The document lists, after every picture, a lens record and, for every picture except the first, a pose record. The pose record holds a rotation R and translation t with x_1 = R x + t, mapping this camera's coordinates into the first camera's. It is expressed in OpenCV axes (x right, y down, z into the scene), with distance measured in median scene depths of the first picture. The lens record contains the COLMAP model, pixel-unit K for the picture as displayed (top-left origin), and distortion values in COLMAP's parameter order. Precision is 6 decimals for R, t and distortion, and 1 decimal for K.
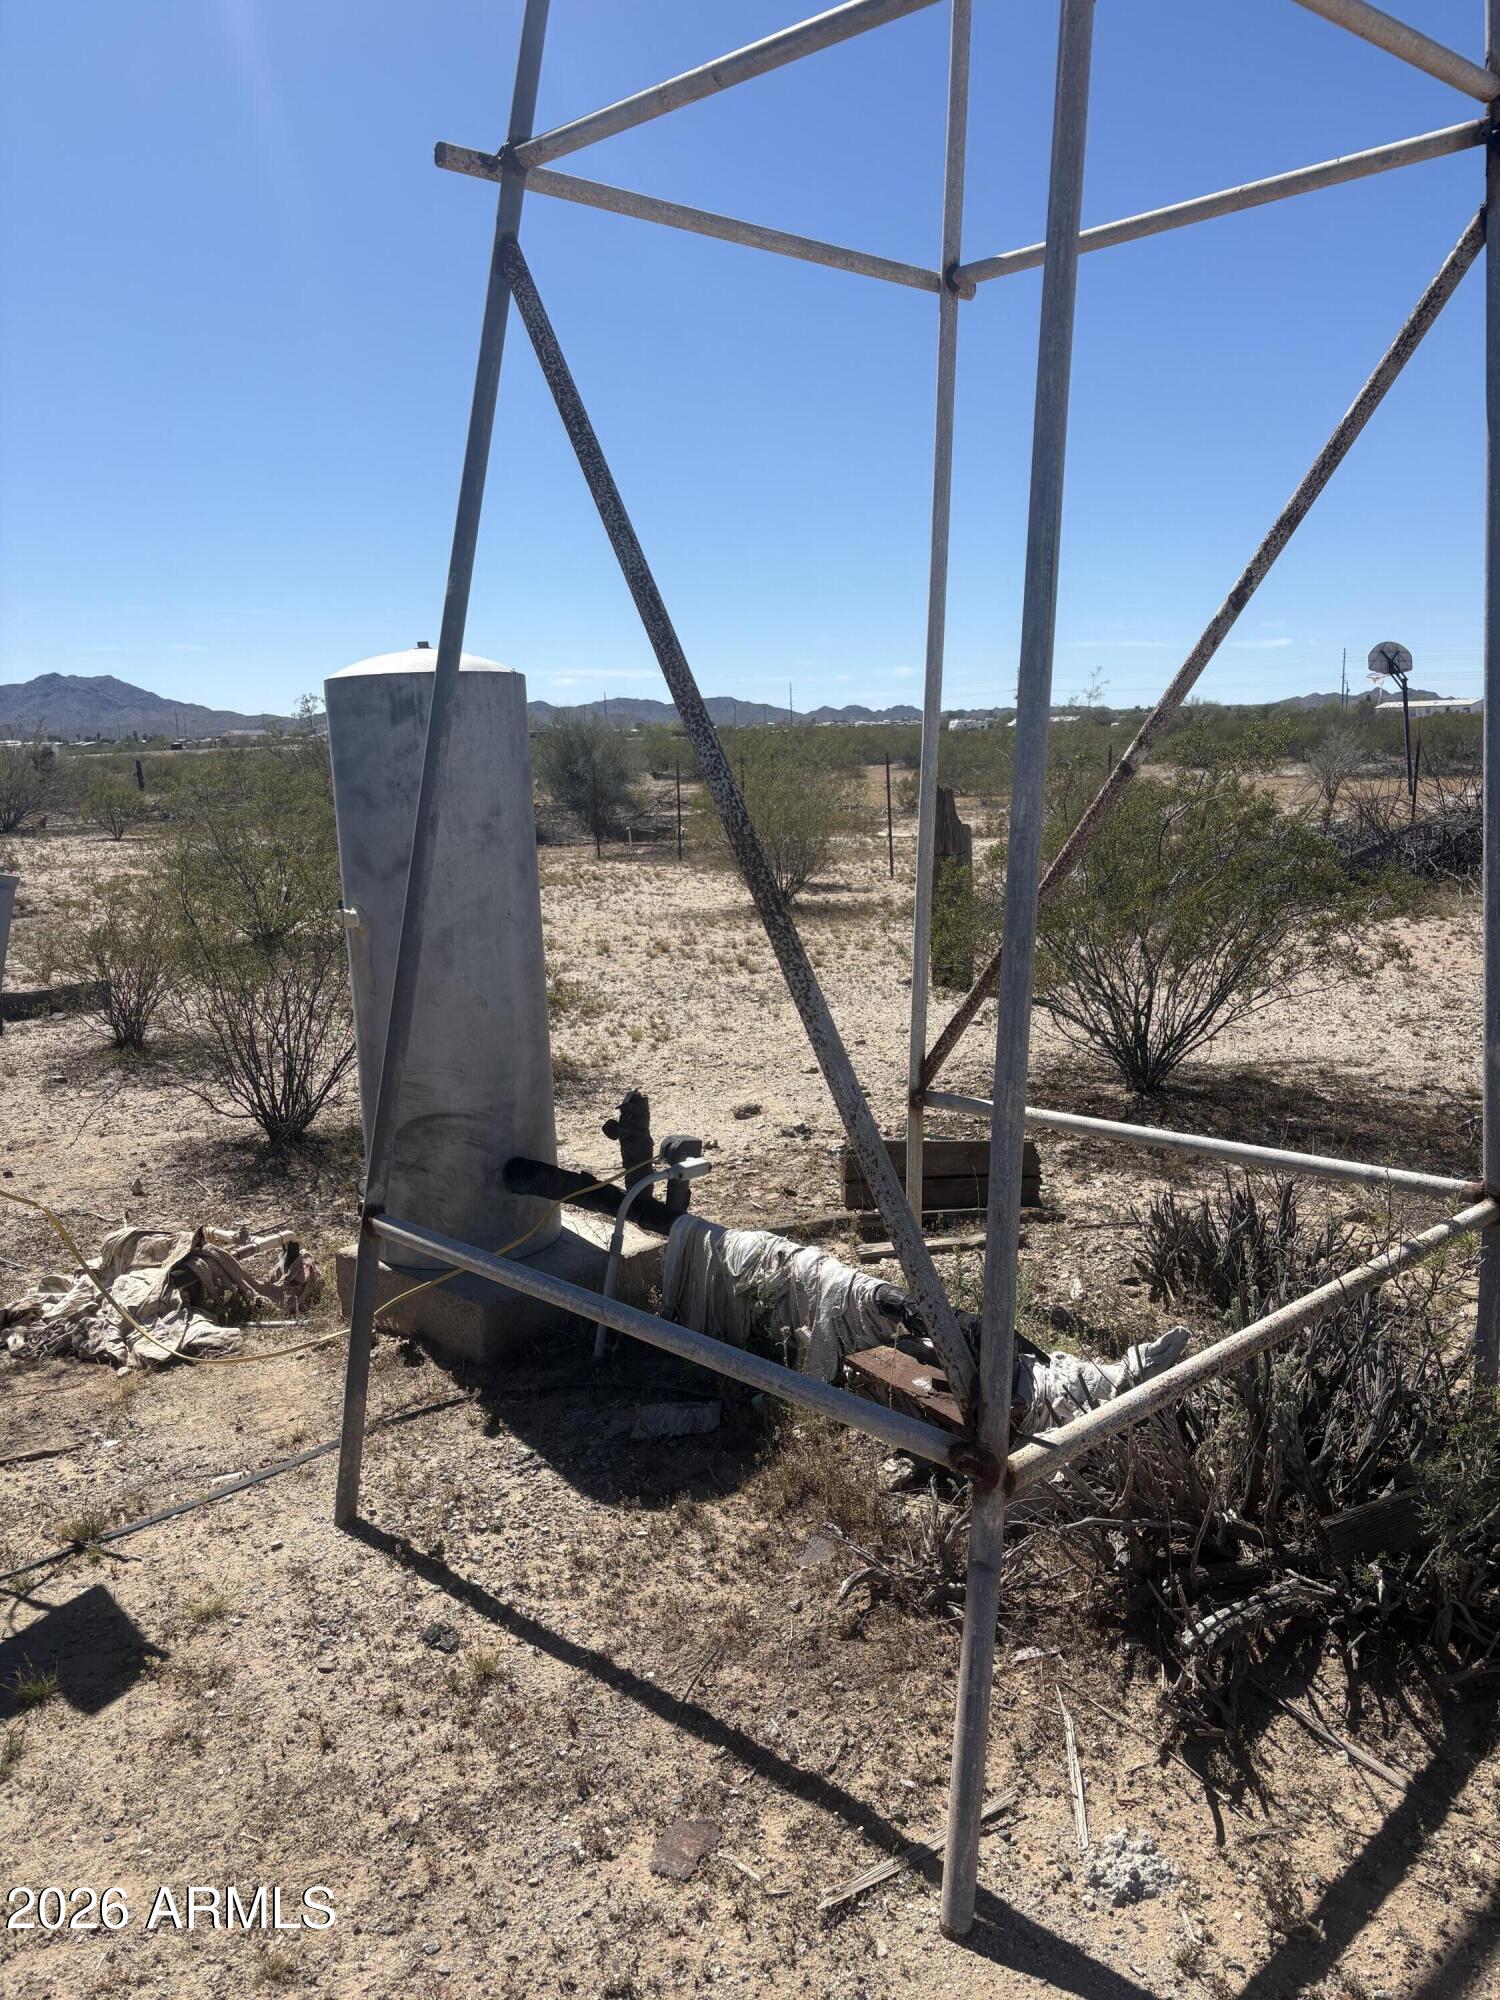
lens RADIAL K [[1481.0, 0, 740.1], [0, 1481.0, 1001.3], [0, 0, 1]] dist [0.051537, -0.054722]
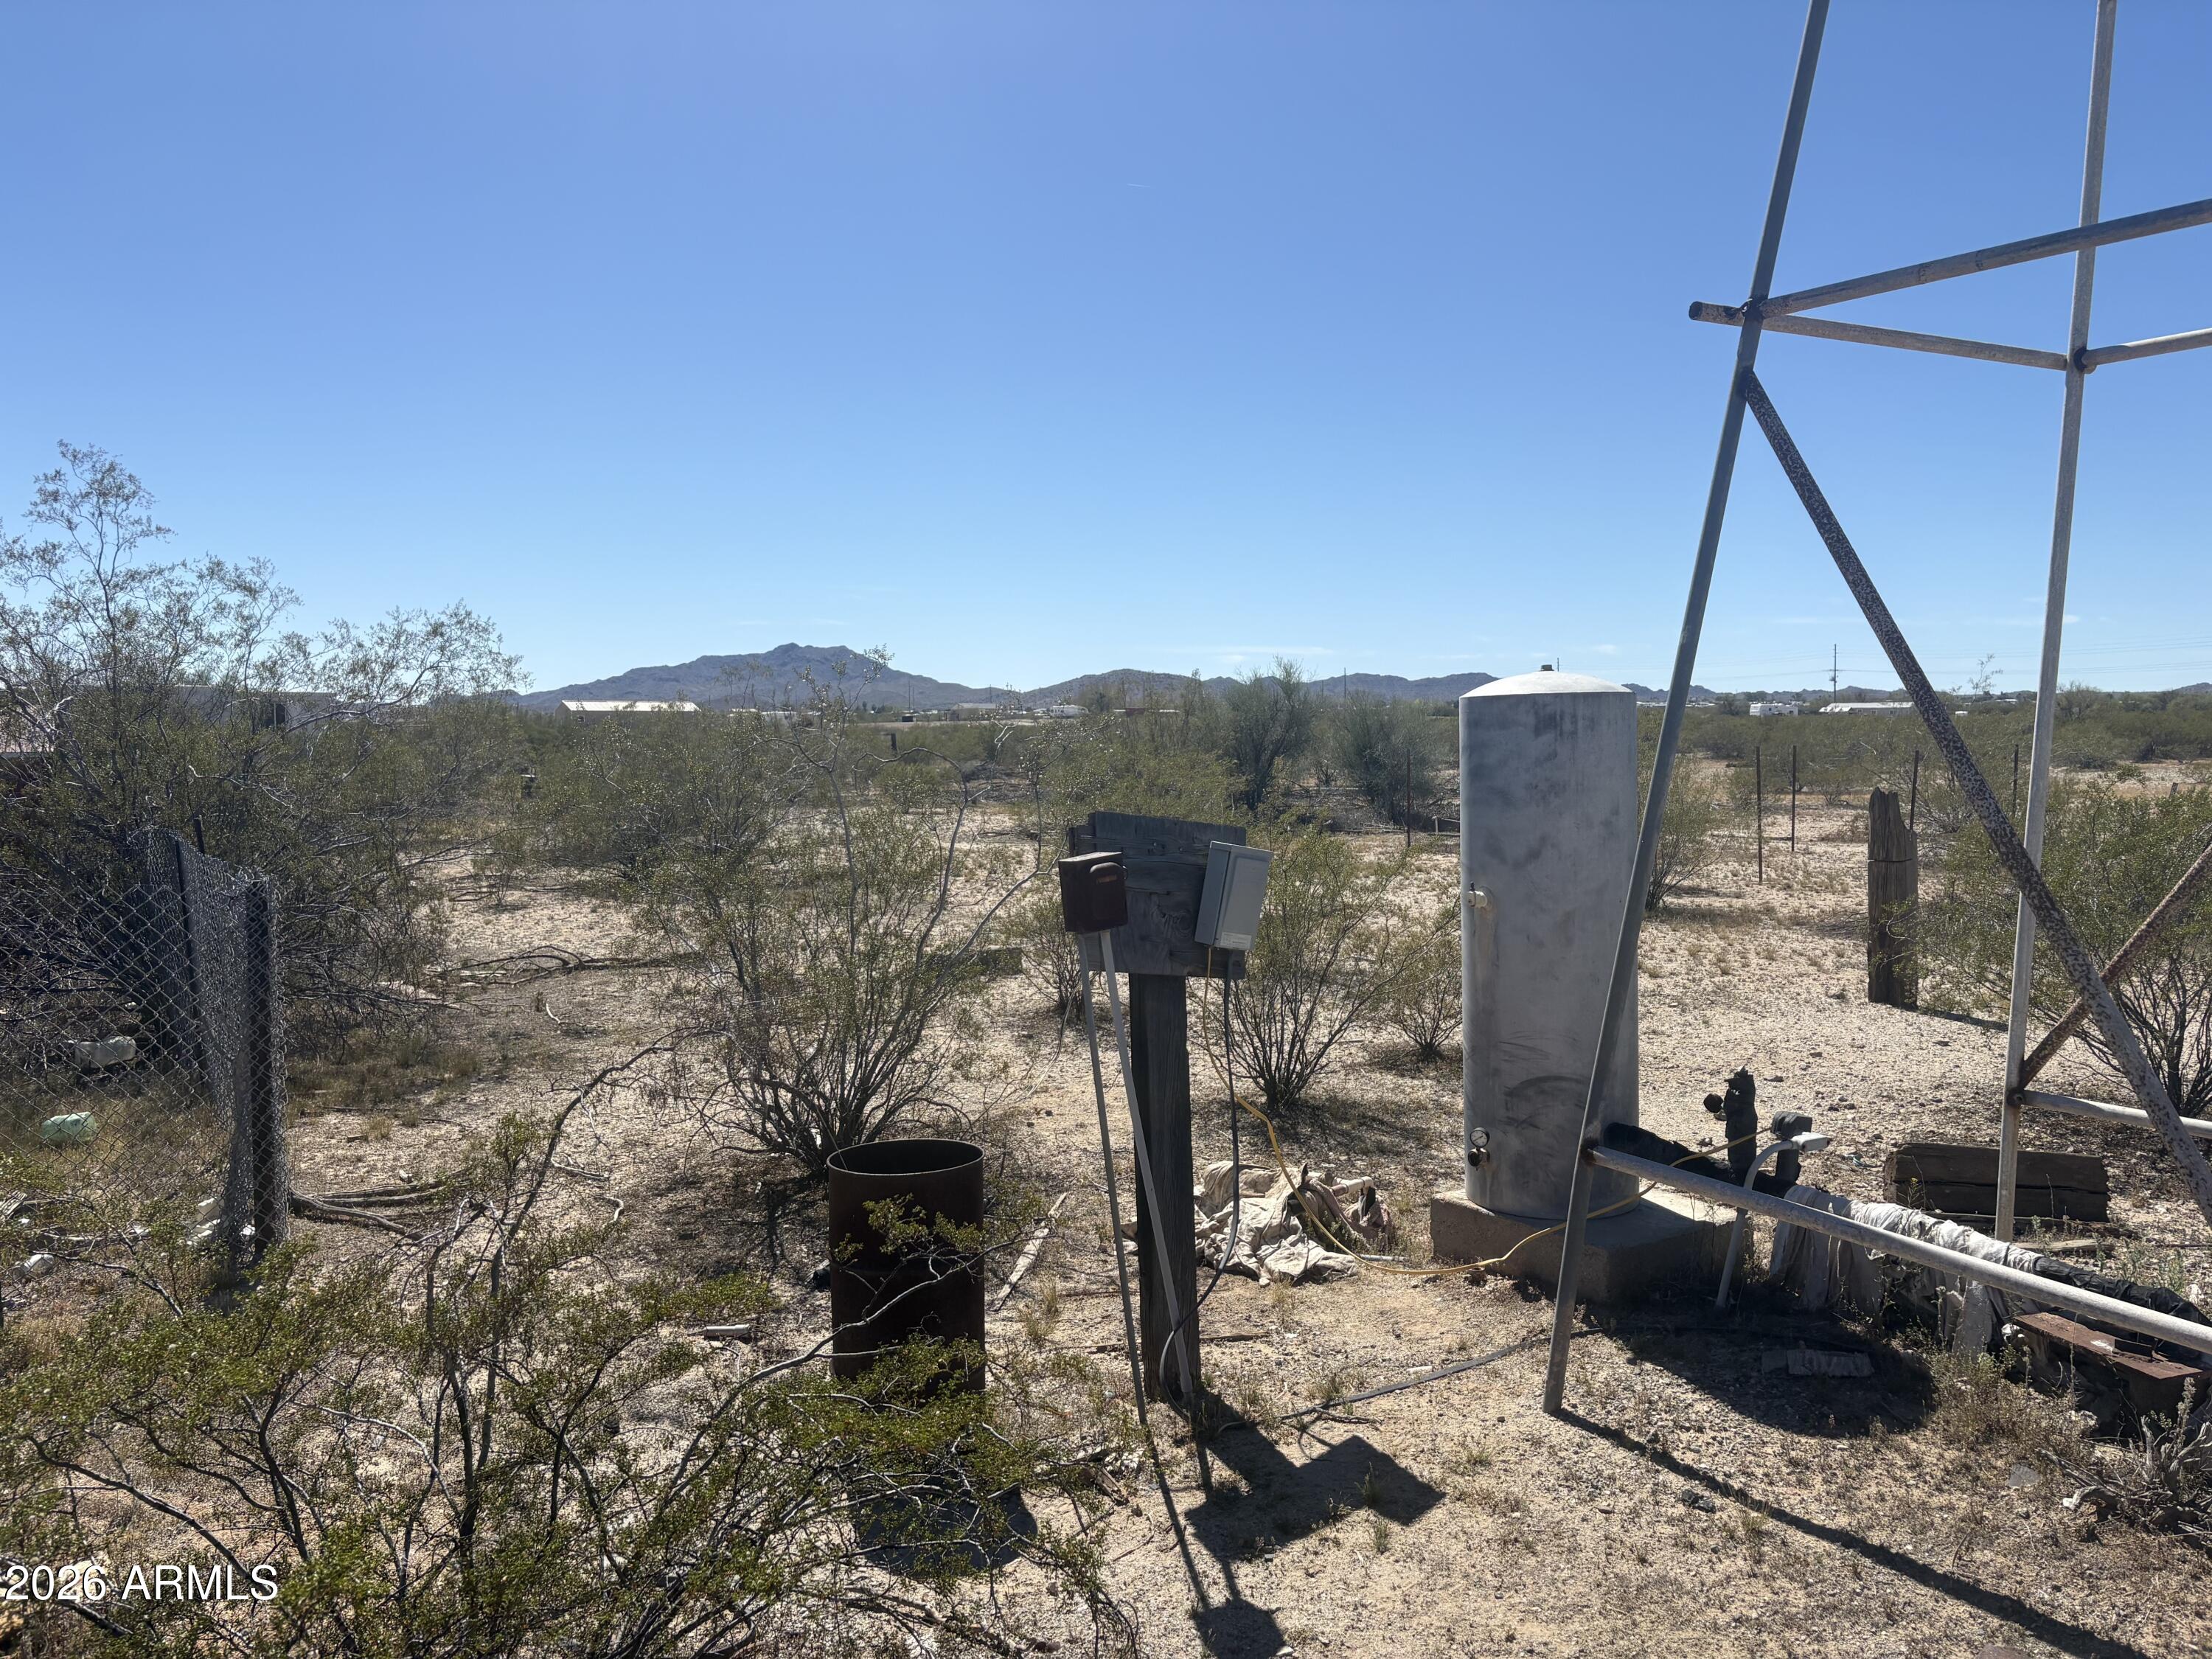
lens RADIAL K [[1638.0, 0, 1120.7], [0, 1638.0, 814.9], [0, 0, 1]] dist [0.051537, -0.054722]
pose [[0.973280, 0.033771, -0.227125, -0.250201], [-0.059597, 0.992382, -0.107827, 0.033718], [0.221753, 0.118482, 0.967878, -0.310116]]
